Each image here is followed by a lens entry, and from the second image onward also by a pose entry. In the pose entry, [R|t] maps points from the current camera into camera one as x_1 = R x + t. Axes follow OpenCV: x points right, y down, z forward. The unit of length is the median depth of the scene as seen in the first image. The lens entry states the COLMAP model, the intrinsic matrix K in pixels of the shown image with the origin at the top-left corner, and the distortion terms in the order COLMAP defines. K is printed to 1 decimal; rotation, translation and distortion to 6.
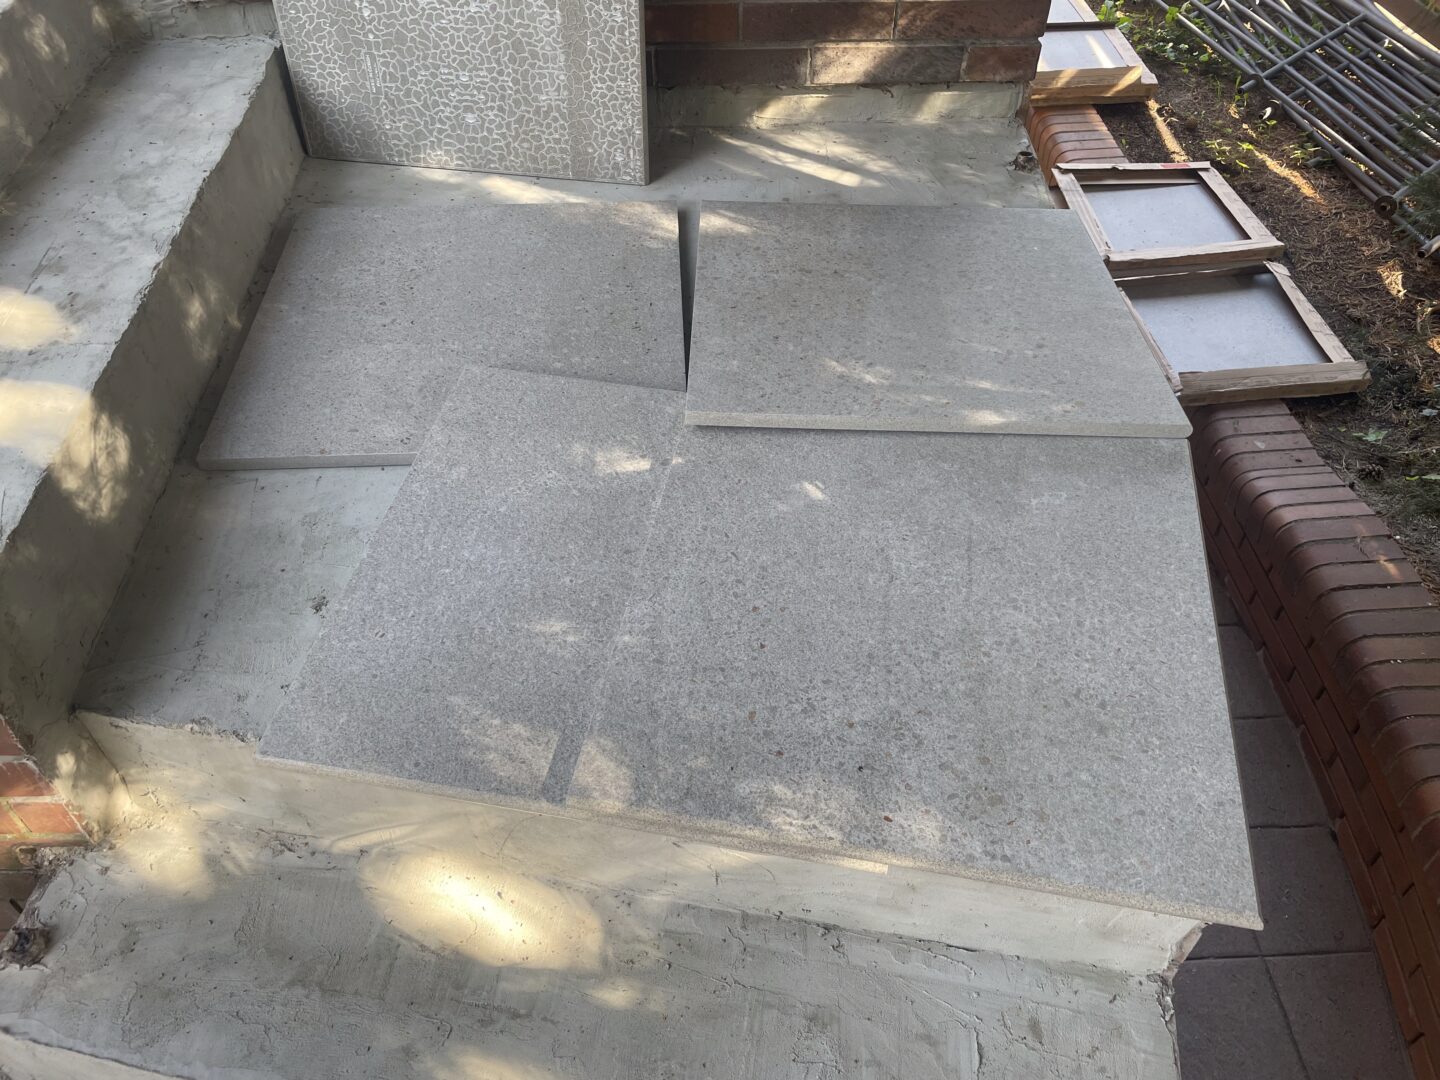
lens RADIAL K [[1101.9, 0, 716.1], [0, 1101.9, 542.2], [0, 0, 1]] dist [0.066784, -0.086858]
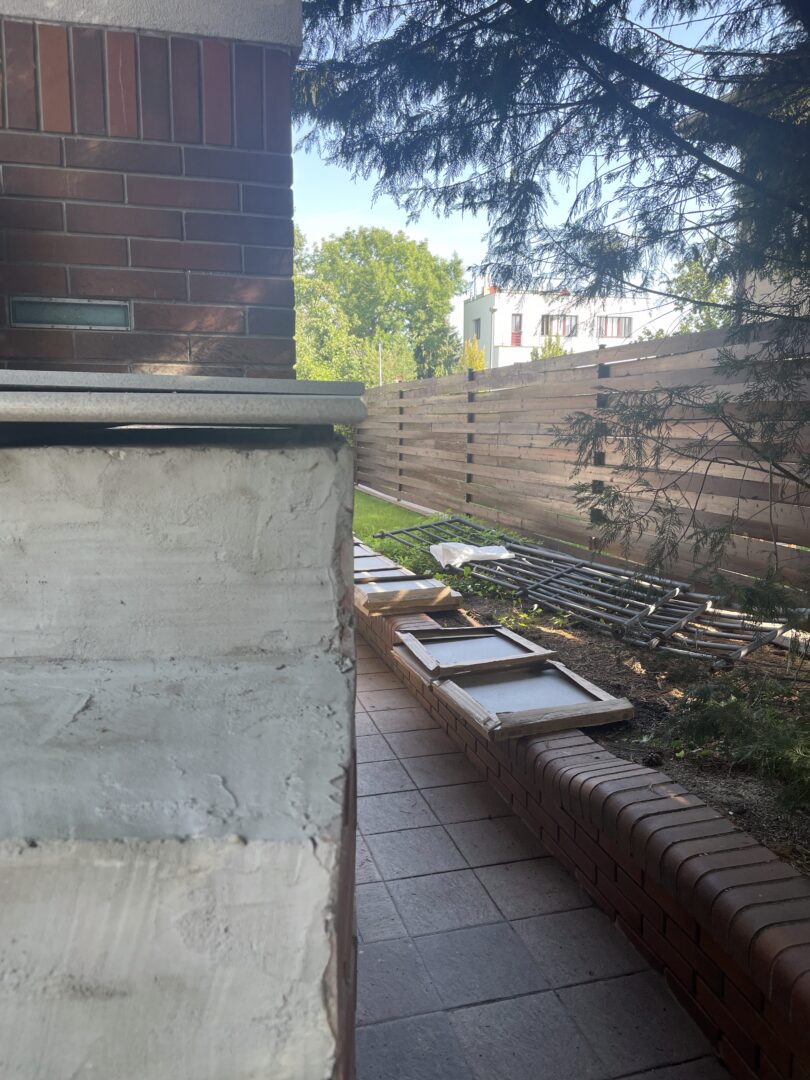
lens RADIAL K [[826.4, 0, 397.9], [0, 826.4, 543.9], [0, 0, 1]] dist [0.066784, -0.086858]
pose [[0.975396, -0.032853, 0.217998, 0.103154], [0.157766, 0.794706, -0.586133, 0.235363], [-0.153988, 0.606104, 0.780336, 0.152246]]
